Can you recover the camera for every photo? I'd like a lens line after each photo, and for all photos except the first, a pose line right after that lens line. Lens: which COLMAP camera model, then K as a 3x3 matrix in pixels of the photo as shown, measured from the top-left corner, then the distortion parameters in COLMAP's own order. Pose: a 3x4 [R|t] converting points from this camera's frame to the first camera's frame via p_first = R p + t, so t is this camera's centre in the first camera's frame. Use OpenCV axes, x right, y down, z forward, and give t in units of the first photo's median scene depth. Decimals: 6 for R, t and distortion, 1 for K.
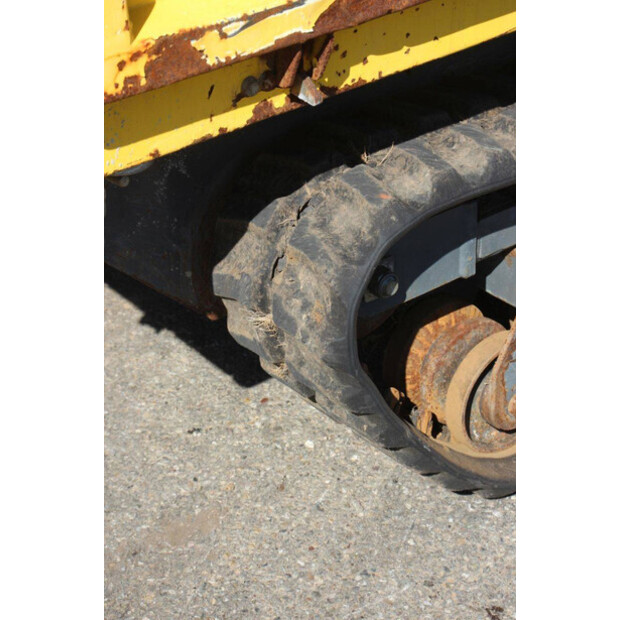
lens RADIAL K [[1456.1, 0, 310.0], [0, 1456.1, 310.0], [0, 0, 1]] dist [0.375688, 0.343109]
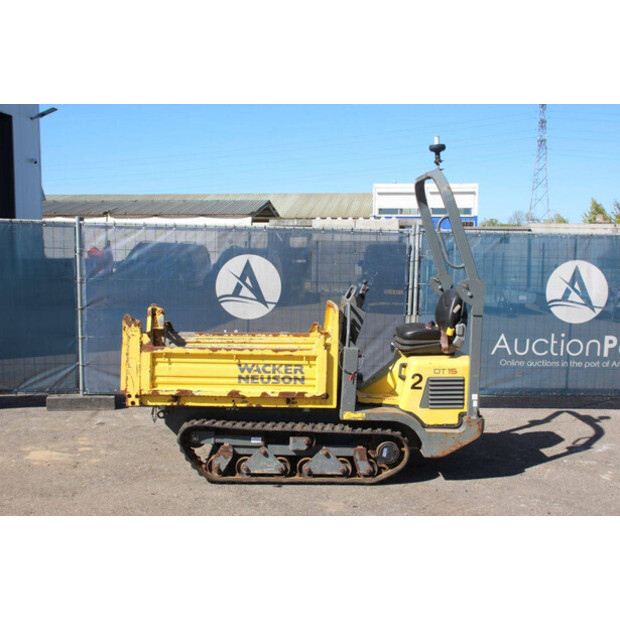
lens RADIAL K [[717.4, 0, 310.0], [0, 717.4, 310.0], [0, 0, 1]] dist [-0.012085, 0.008094]
pose [[0.808312, 0.106047, -0.579126, 2.695465], [-0.353297, 0.874227, -0.333028, 0.438578], [0.470971, 0.473794, 0.744114, -1.752499]]
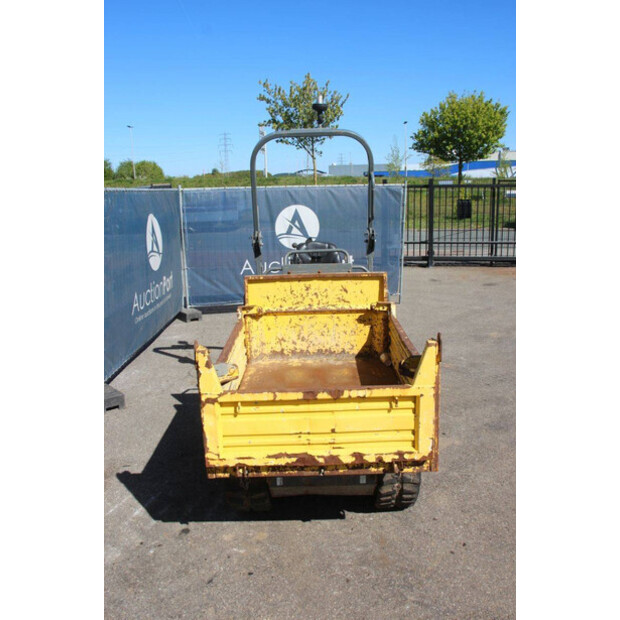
lens RADIAL K [[552.4, 0, 310.0], [0, 552.4, 310.0], [0, 0, 1]] dist [-0.132408, 0.102107]
pose [[0.609554, -0.139254, 0.780418, -1.814356], [0.416859, 0.893660, -0.166132, -0.392595], [-0.674294, 0.426591, 0.602784, -0.224976]]
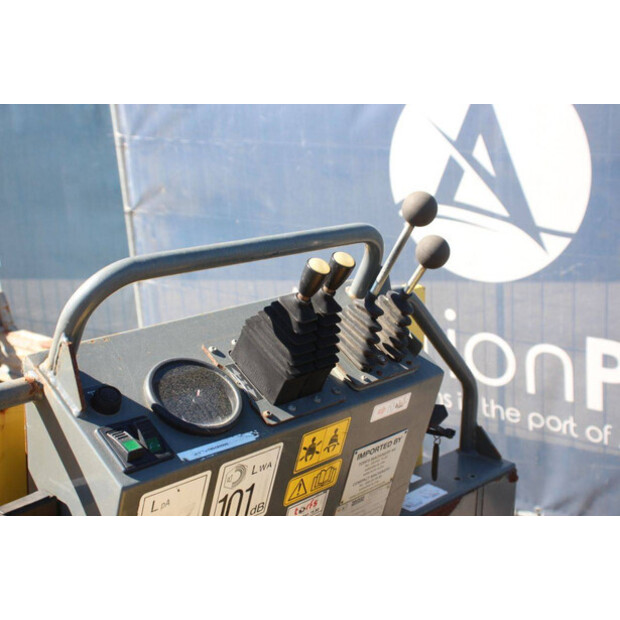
lens RADIAL K [[996.2, 0, 310.0], [0, 996.2, 310.0], [0, 0, 1]] dist [0.064011, 0.089710]
pose [[0.153282, 0.264380, -0.952160, 1.282728], [-0.511122, 0.845857, 0.152581, -1.236676], [0.845730, 0.463282, 0.264785, 1.212520]]
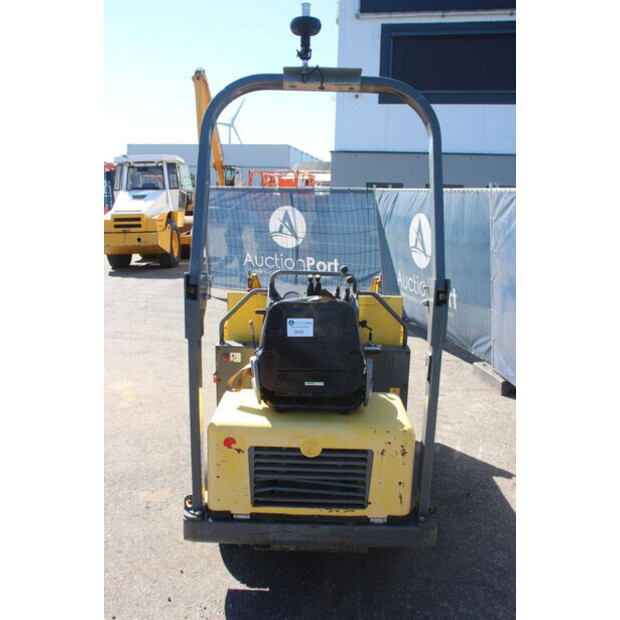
lens RADIAL K [[608.0, 0, 310.0], [0, 608.0, 310.0], [0, 0, 1]] dist [-0.064994, 0.014529]
pose [[-0.622341, 0.172090, -0.763595, 2.355372], [-0.408378, 0.760856, 0.504308, -2.222733], [0.667772, 0.625687, -0.403234, 2.404422]]
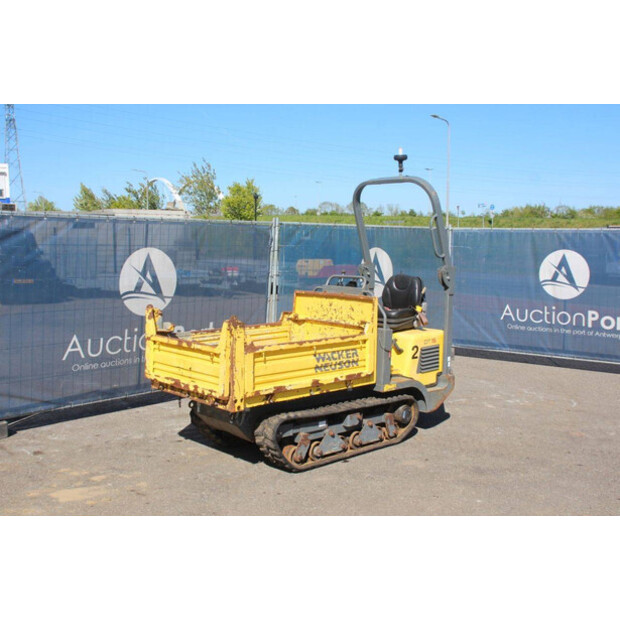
lens RADIAL K [[703.7, 0, 310.0], [0, 703.7, 310.0], [0, 0, 1]] dist [-0.026377, 0.020283]
pose [[0.993329, 0.045008, 0.106167, -0.212169], [0.006335, 0.897993, -0.439964, 1.051825], [-0.115139, 0.437702, 0.891718, -2.557551]]
